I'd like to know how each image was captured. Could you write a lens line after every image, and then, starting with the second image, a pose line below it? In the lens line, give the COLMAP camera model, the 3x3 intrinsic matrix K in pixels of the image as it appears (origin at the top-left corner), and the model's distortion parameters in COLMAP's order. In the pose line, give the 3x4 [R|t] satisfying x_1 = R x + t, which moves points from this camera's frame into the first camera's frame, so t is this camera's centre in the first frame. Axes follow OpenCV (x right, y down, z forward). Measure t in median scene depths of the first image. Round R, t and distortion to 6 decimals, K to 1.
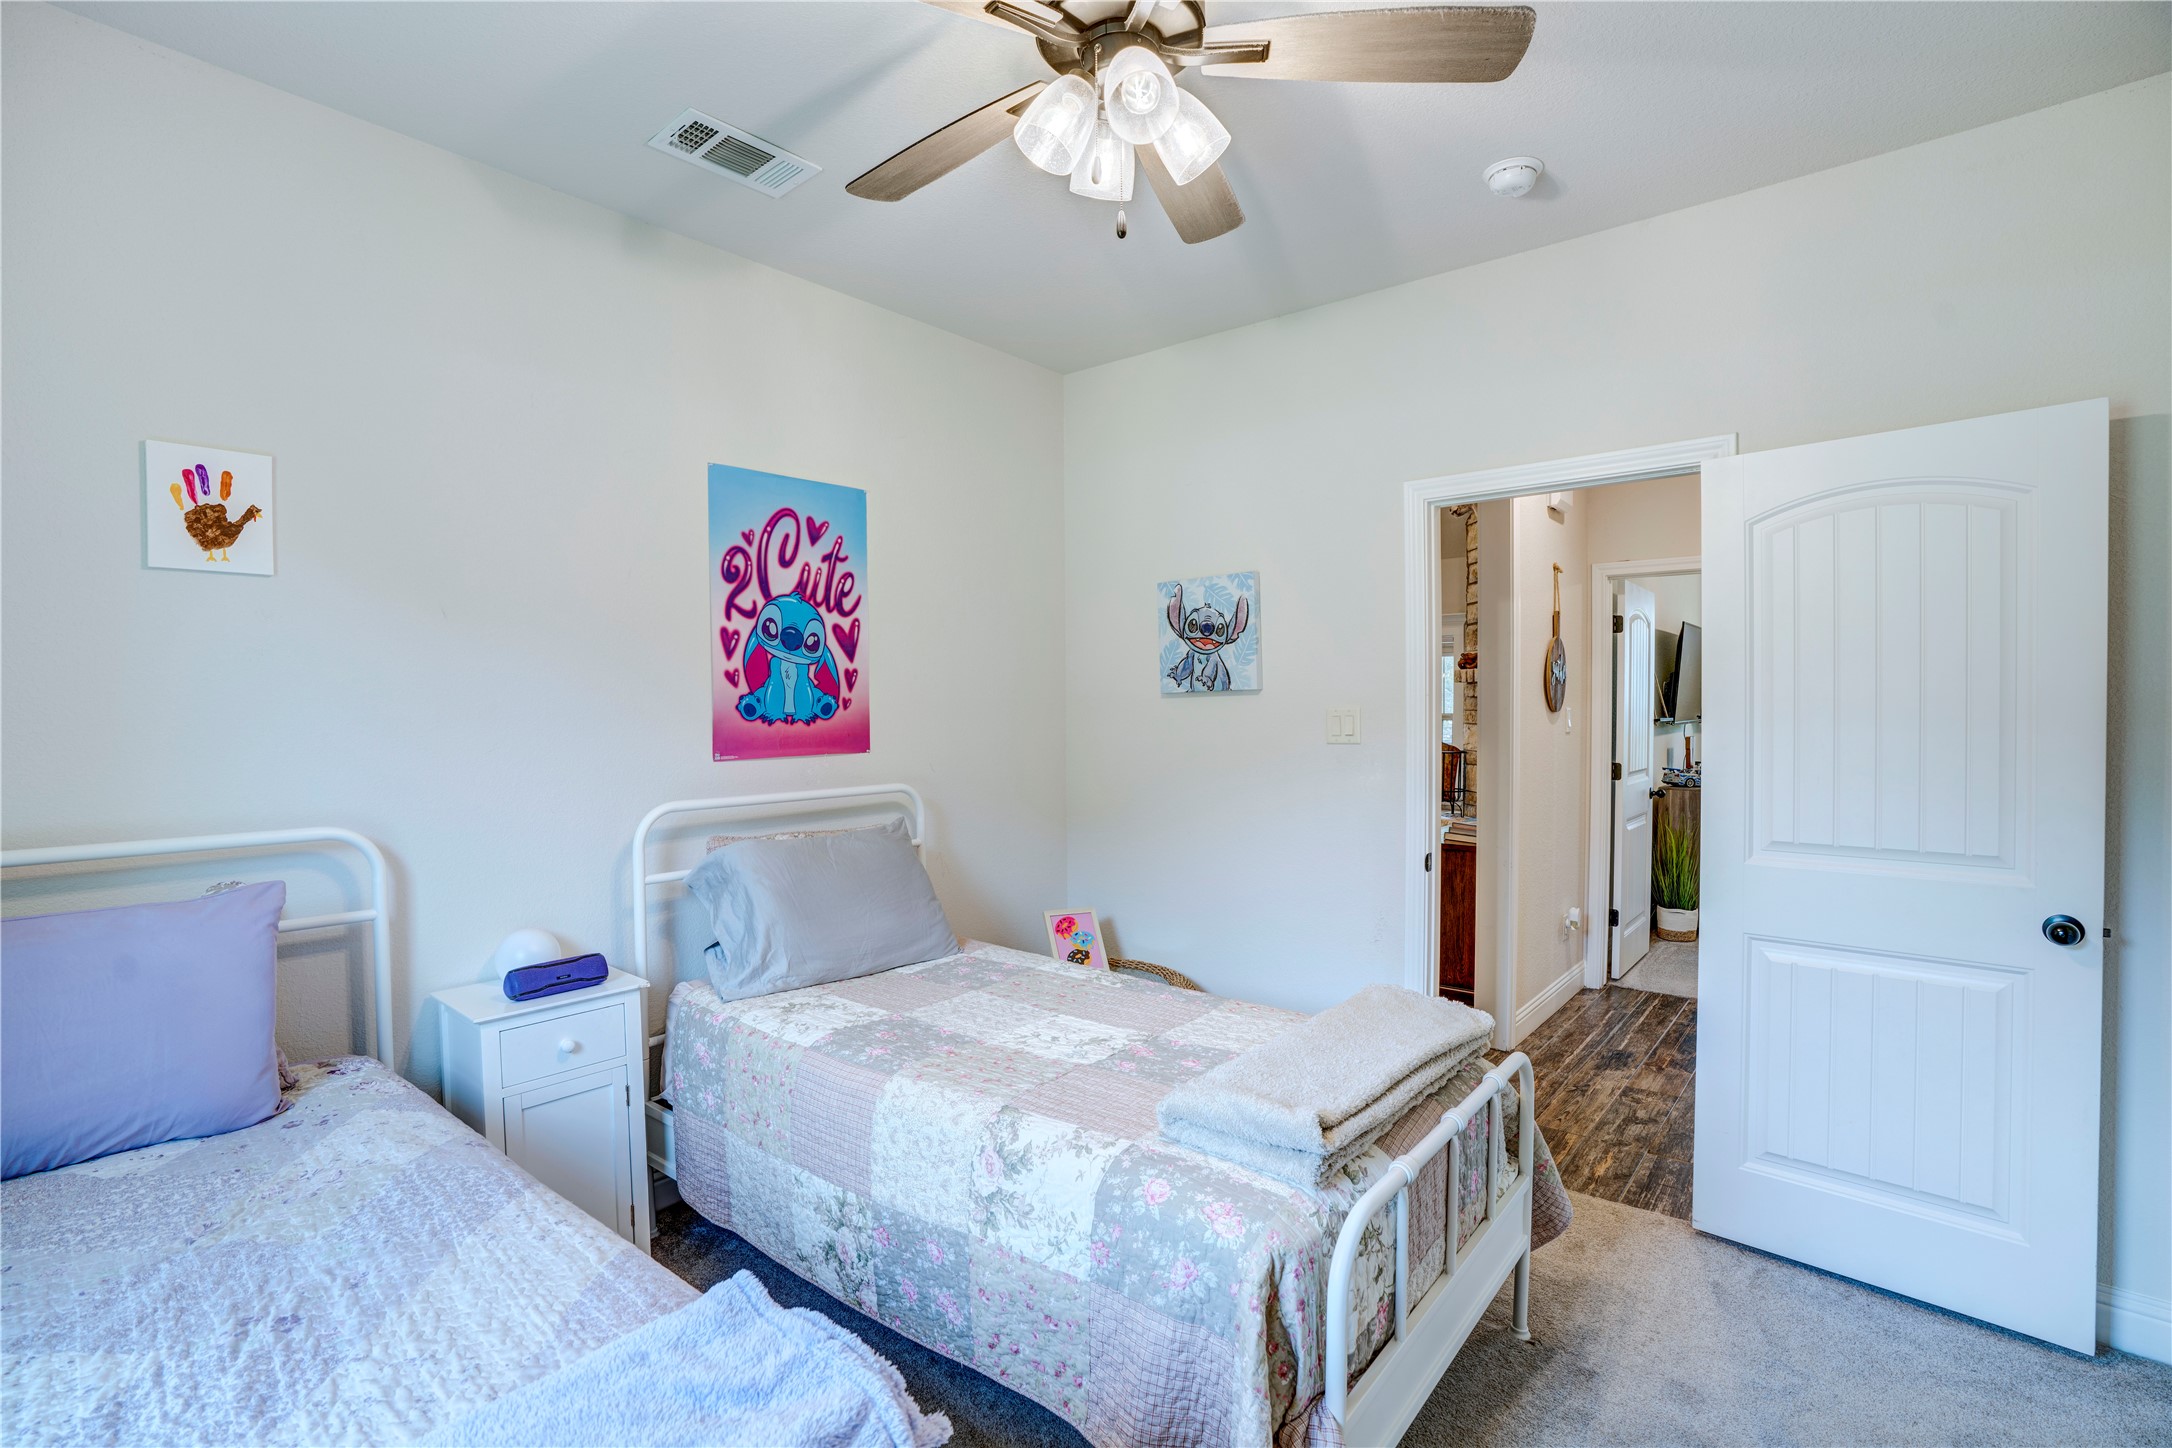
lens RADIAL K [[1002.9, 0, 1079.8], [0, 1002.9, 728.8], [0, 0, 1]] dist [-0.072624, 0.029130]
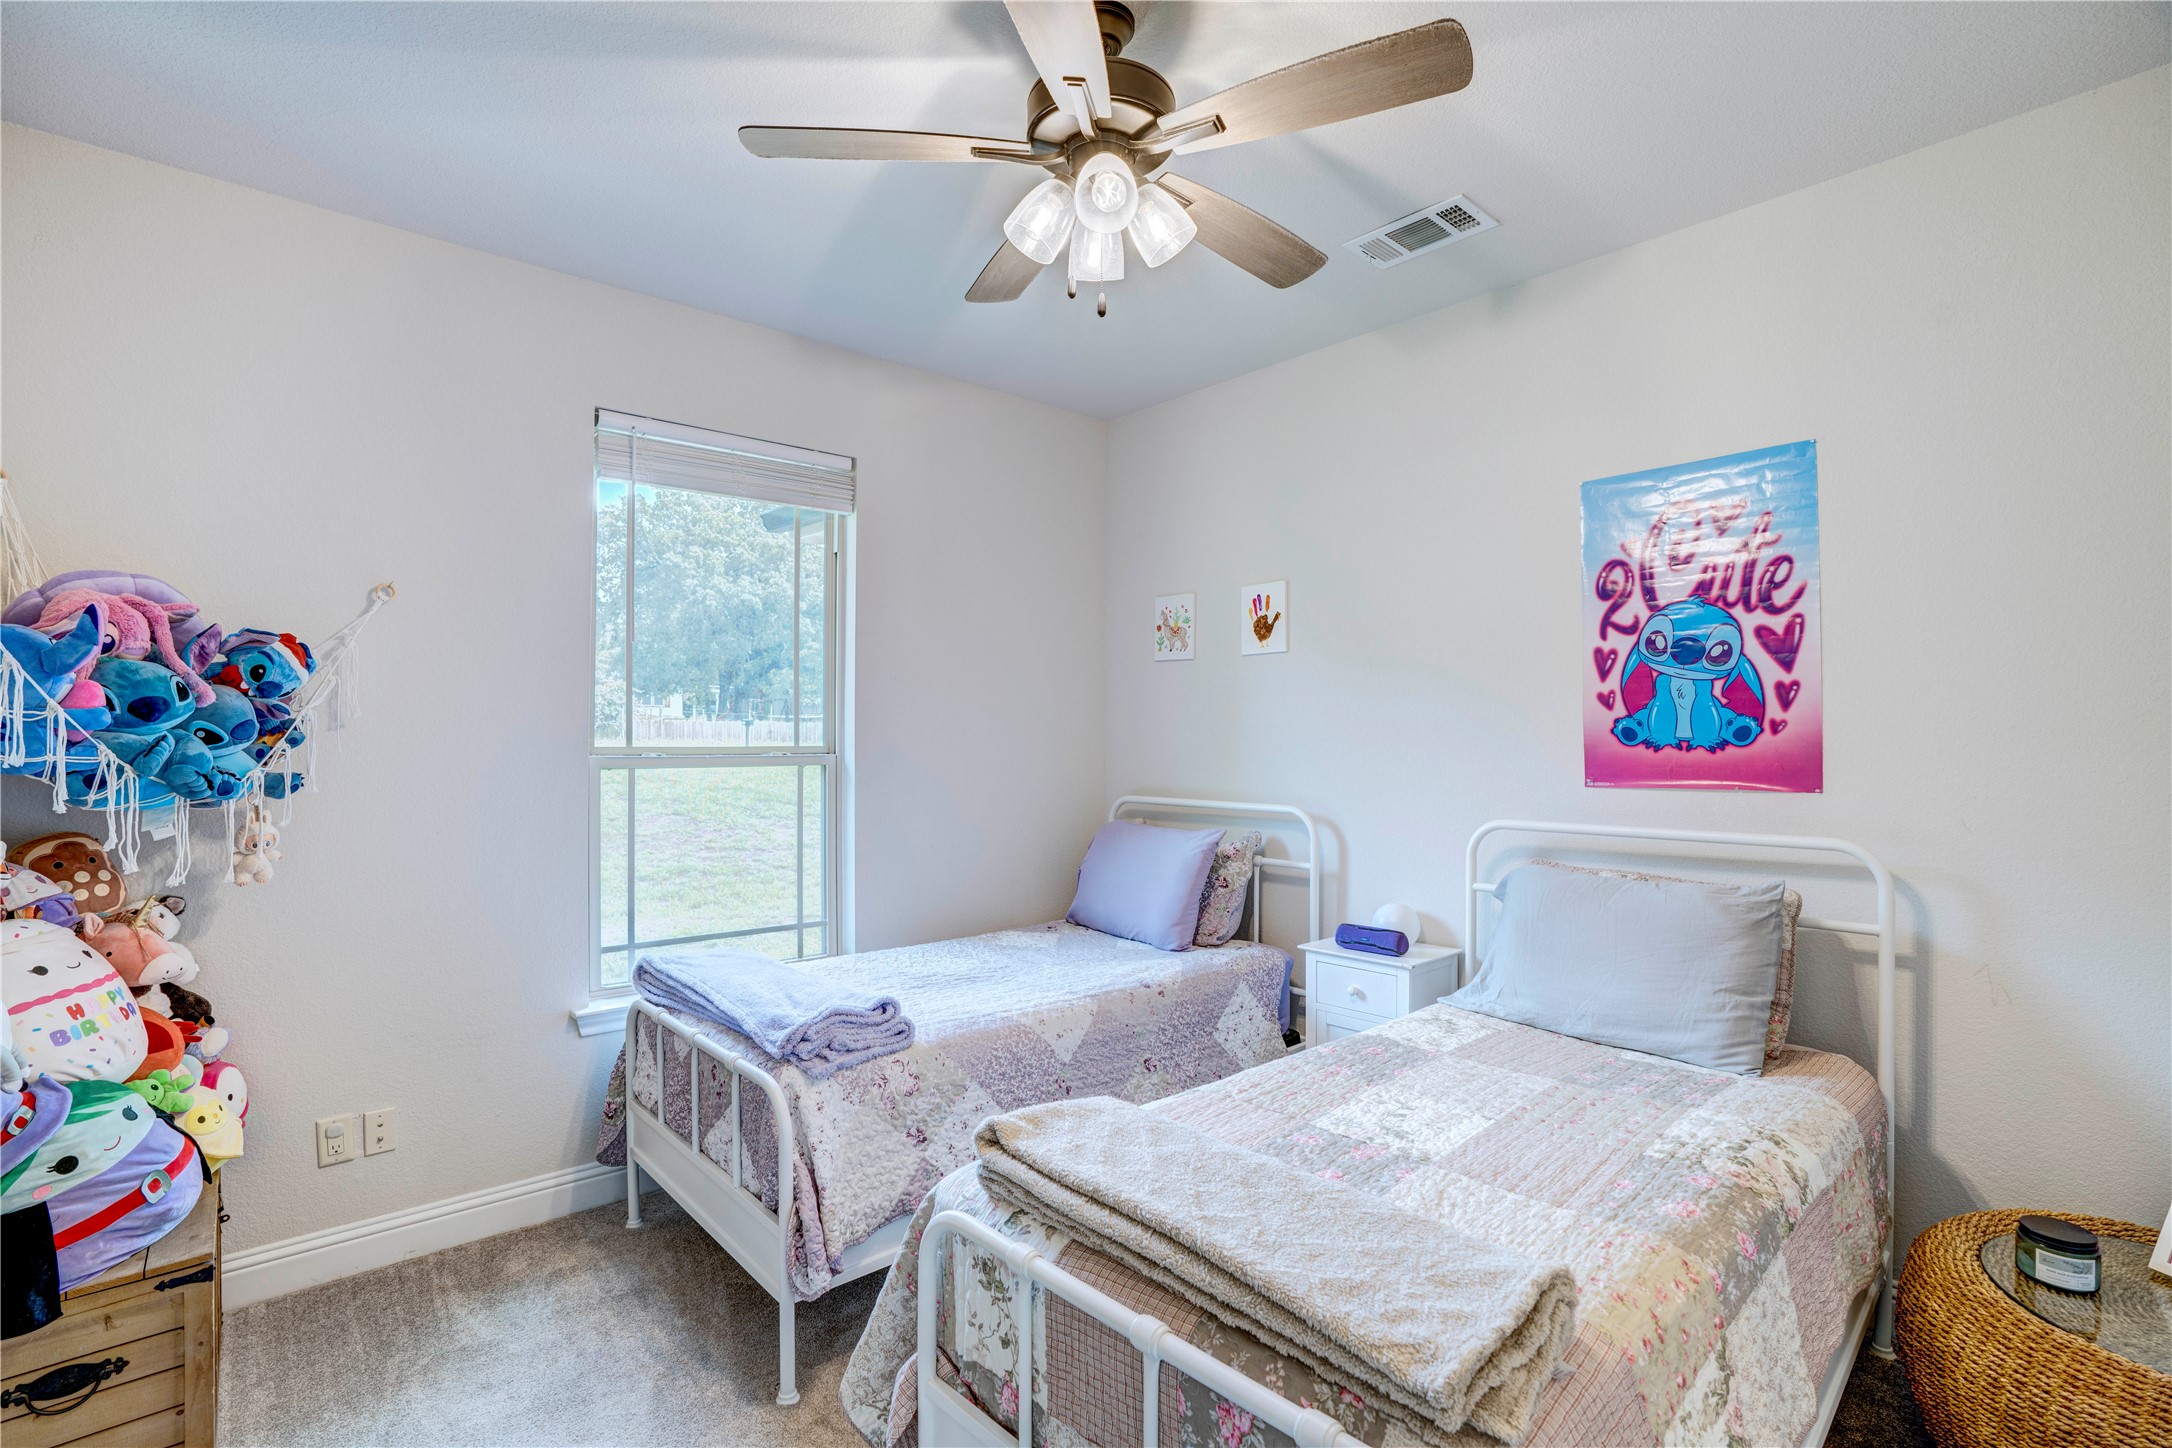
lens RADIAL K [[1002.9, 0, 1079.8], [0, 1002.9, 728.8], [0, 0, 1]] dist [-0.072624, 0.029130]
pose [[-0.143963, -0.003468, -0.989577, 0.636776], [-0.023059, 0.999734, -0.000149, -0.011905], [0.989314, 0.022798, -0.144005, 0.624478]]
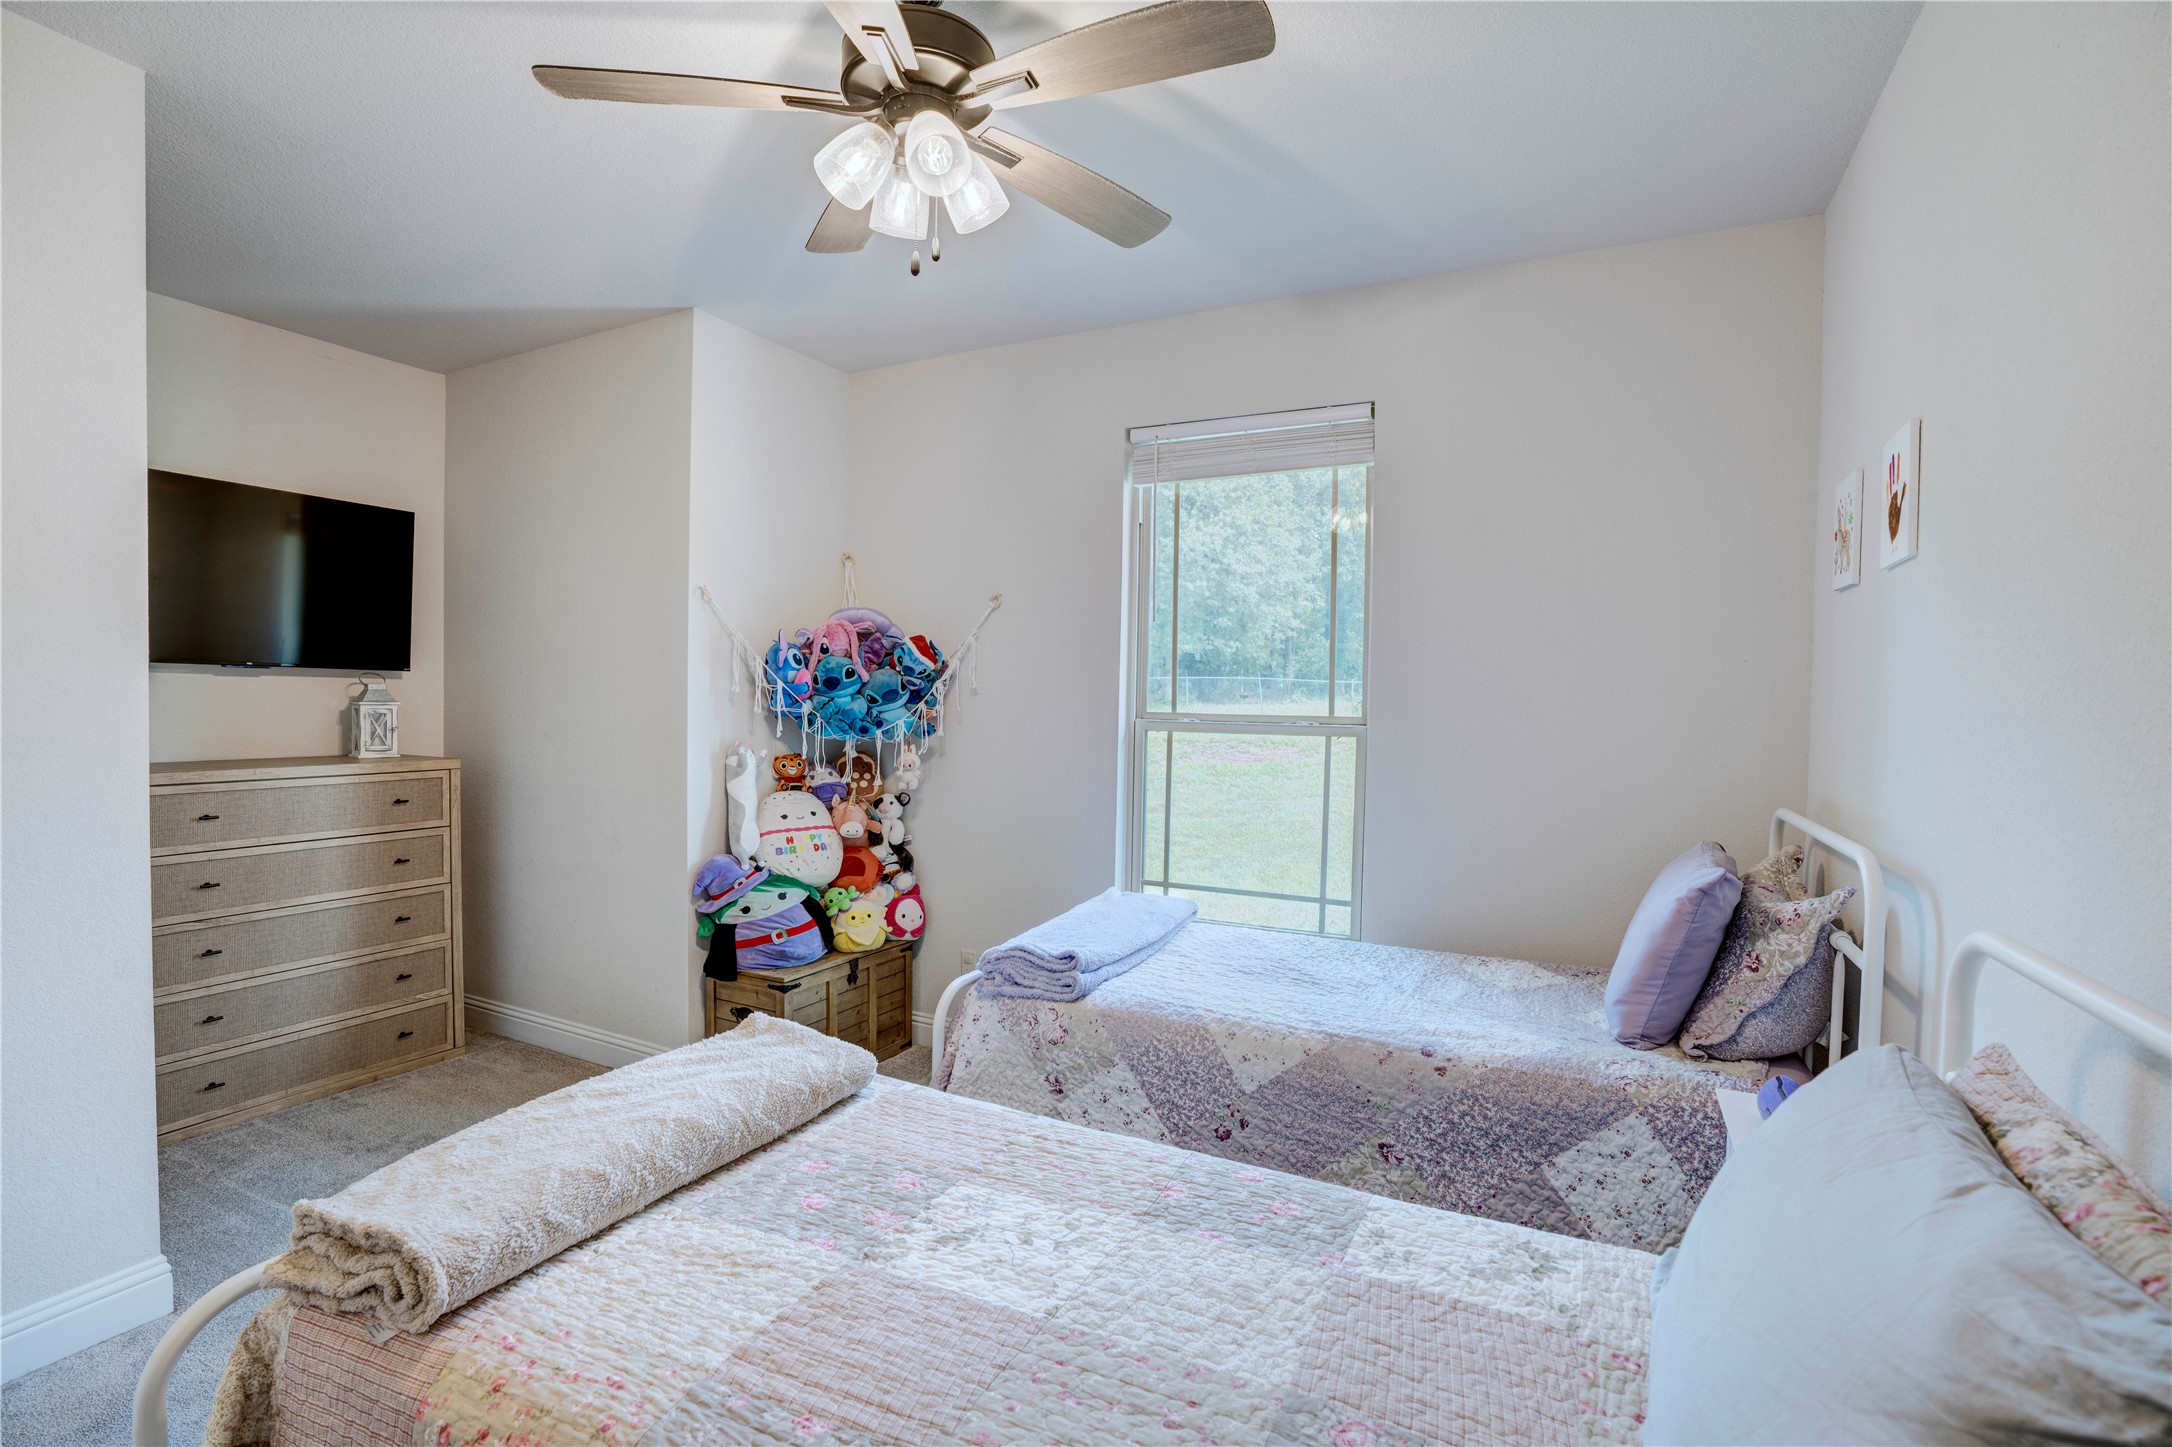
lens RADIAL K [[1002.9, 0, 1079.8], [0, 1002.9, 728.3], [0, 0, 1]] dist [-0.072624, 0.029130]
pose [[-0.973961, -0.004180, -0.226676, 0.060121], [-0.016696, 0.998438, 0.053326, -0.026381], [0.226099, 0.055722, -0.972509, 1.170472]]
